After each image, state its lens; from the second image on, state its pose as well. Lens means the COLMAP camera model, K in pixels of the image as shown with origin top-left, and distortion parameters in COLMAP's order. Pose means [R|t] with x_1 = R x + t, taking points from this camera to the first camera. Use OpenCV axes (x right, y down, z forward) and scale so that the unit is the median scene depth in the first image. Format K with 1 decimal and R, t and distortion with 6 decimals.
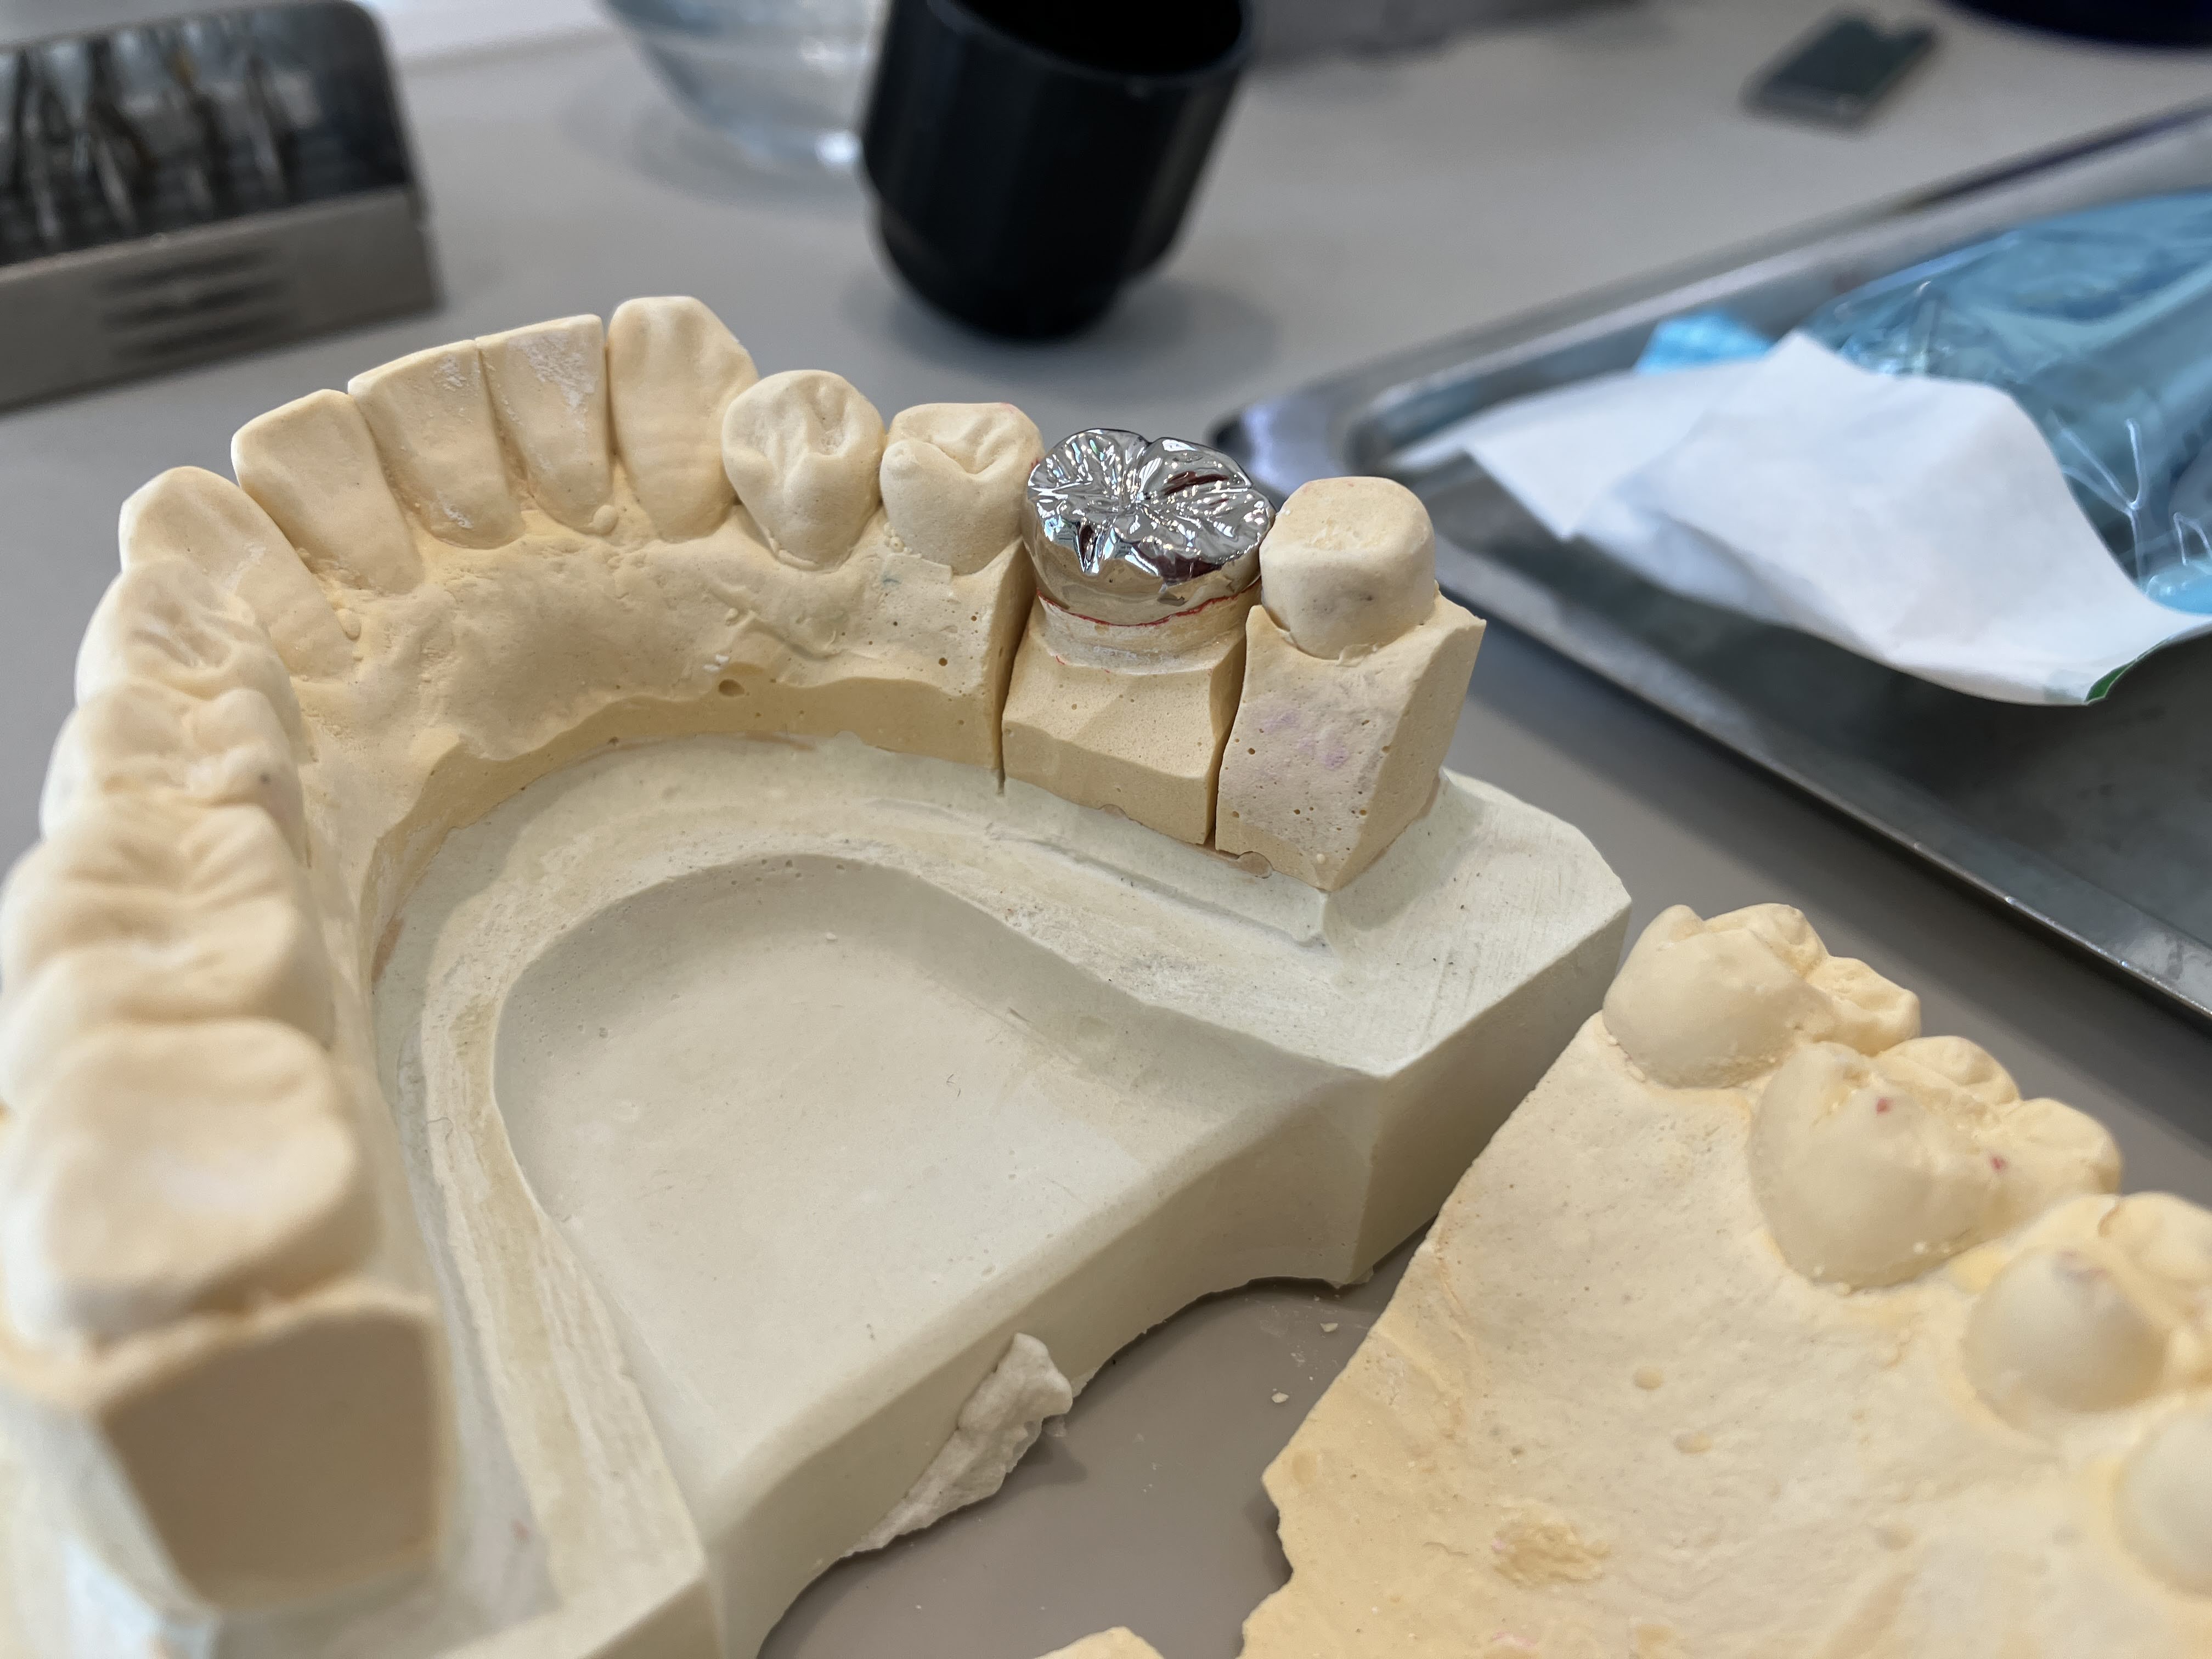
lens RADIAL K [[1848.8, 0, 1106.0], [0, 1848.8, 829.5], [0, 0, 1]] dist [0.113076, -0.561805]
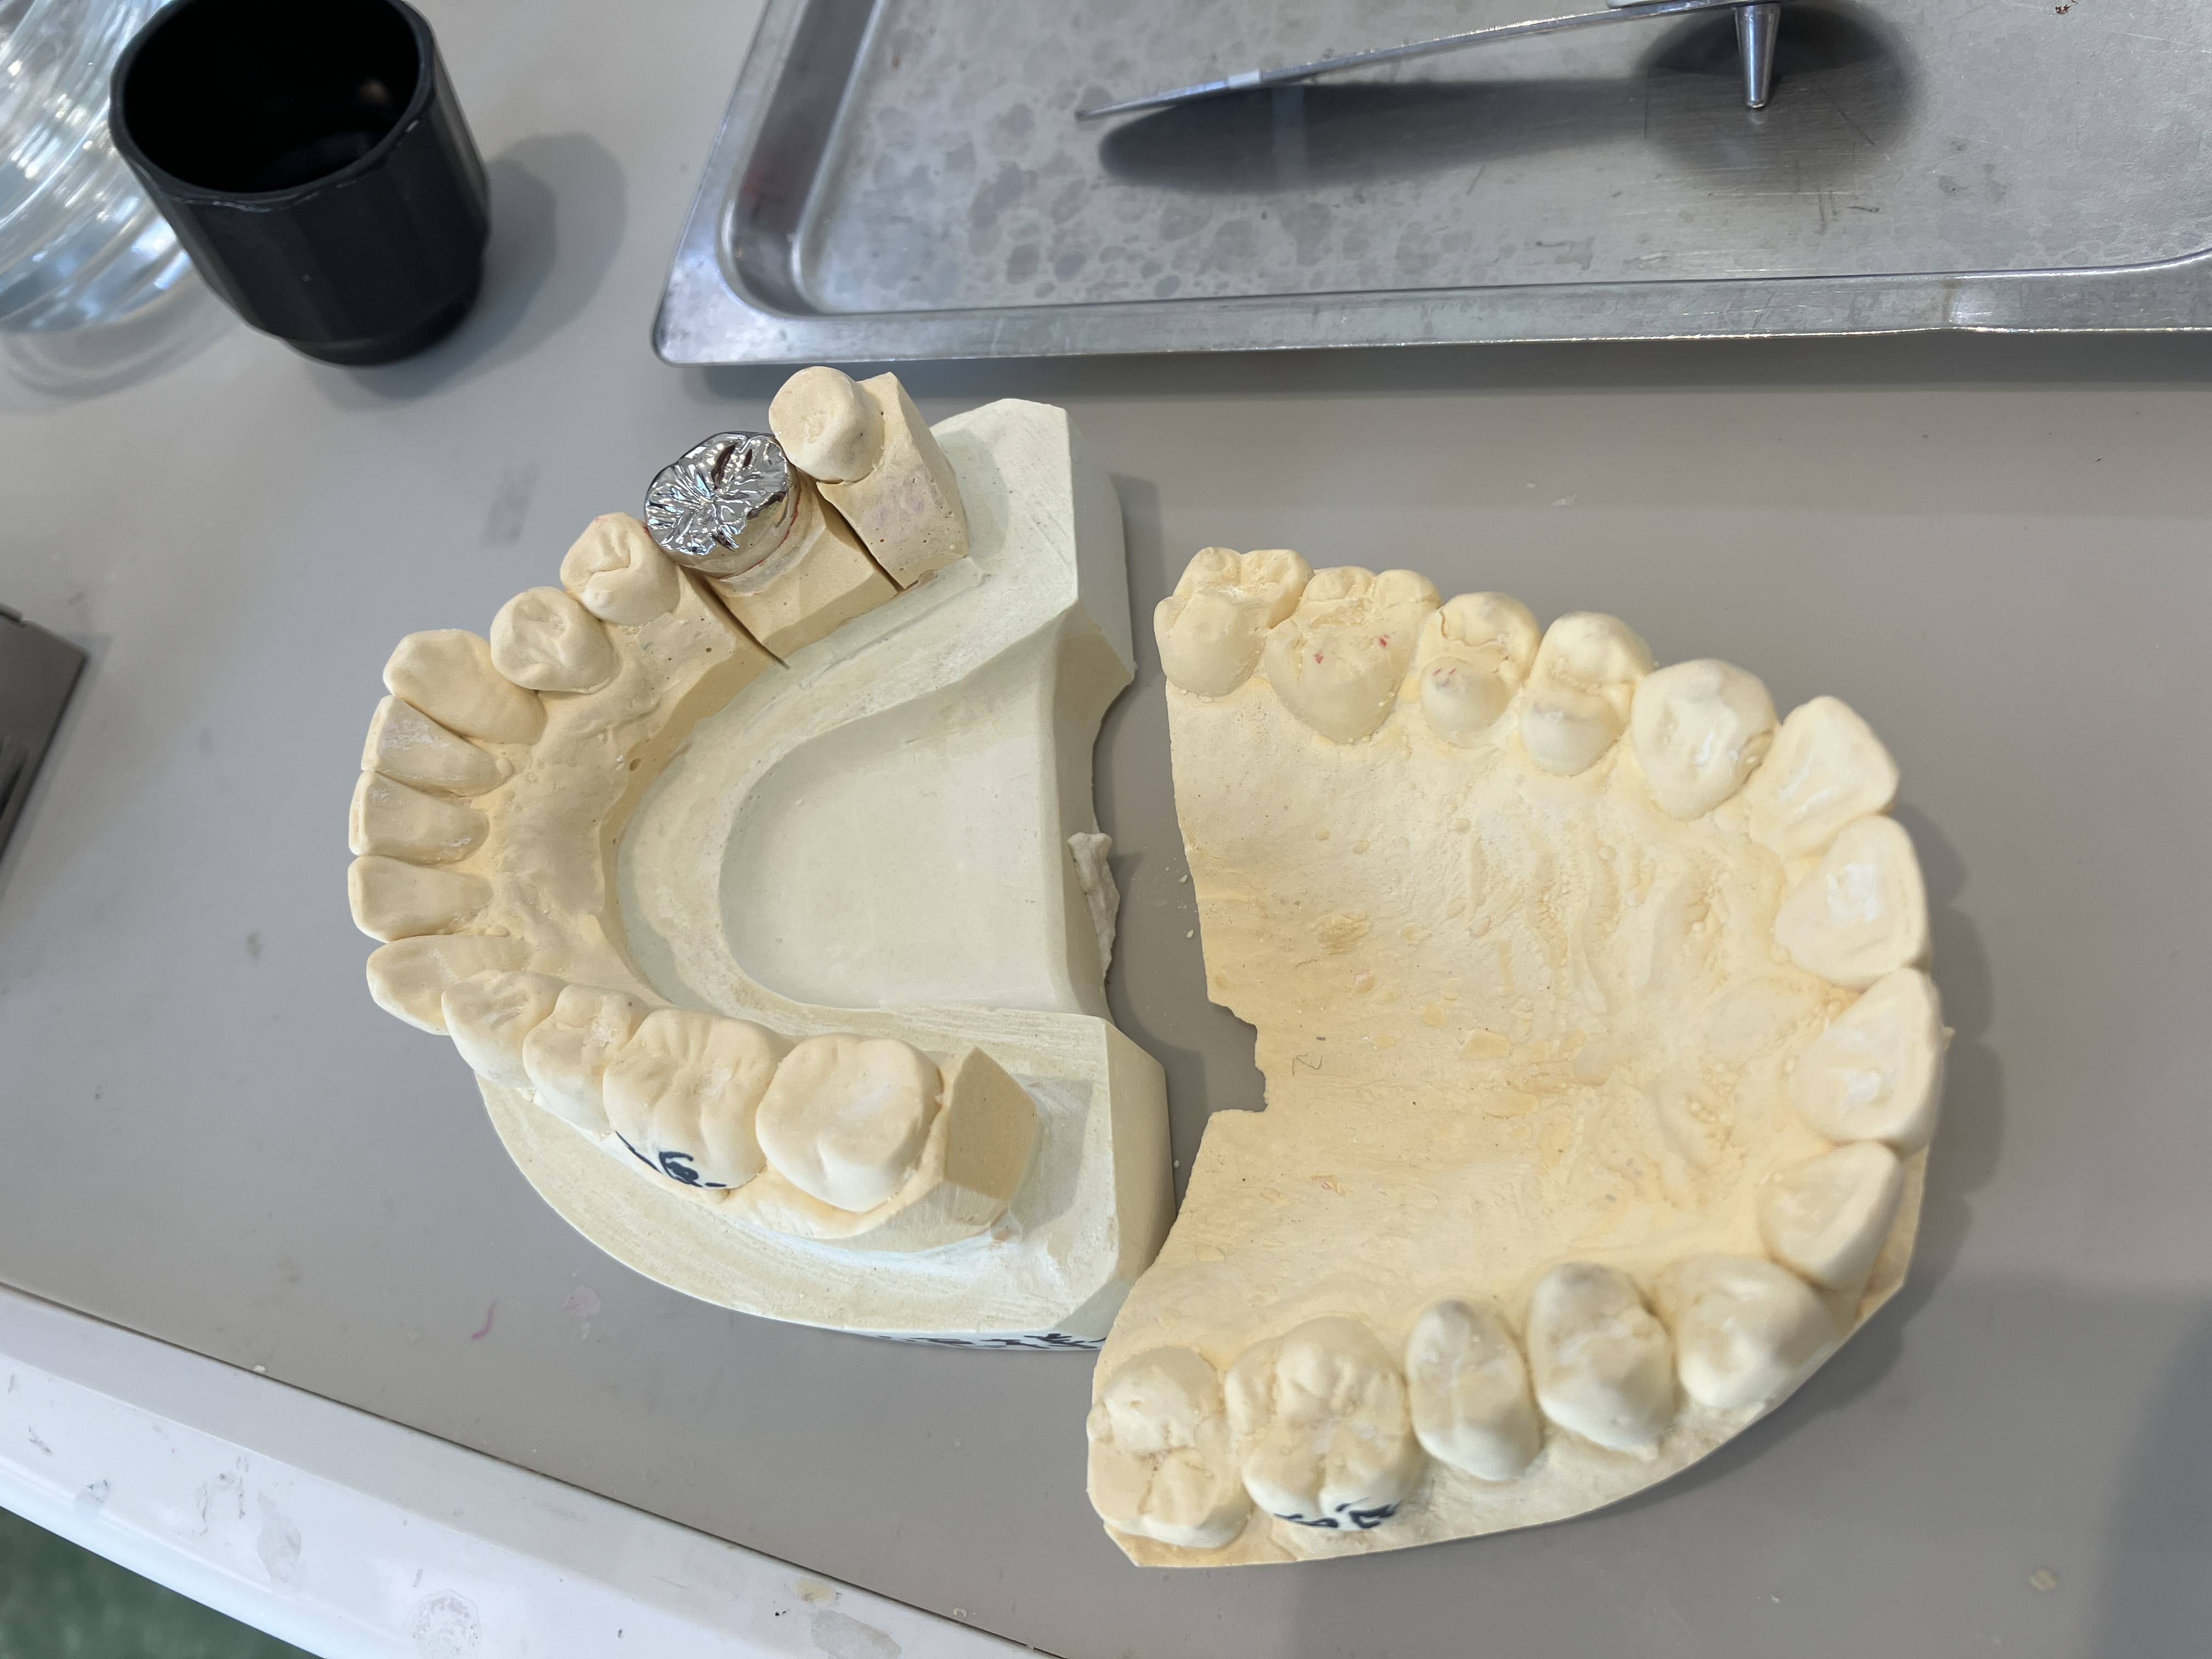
lens RADIAL K [[1848.8, 0, 1106.0], [0, 1848.8, 829.5], [0, 0, 1]] dist [0.113076, -0.561805]
pose [[0.581137, -0.810266, 0.075815, -0.139353], [0.733557, 0.561893, 0.382322, -0.376278], [-0.352383, -0.166567, 0.920914, -0.658087]]
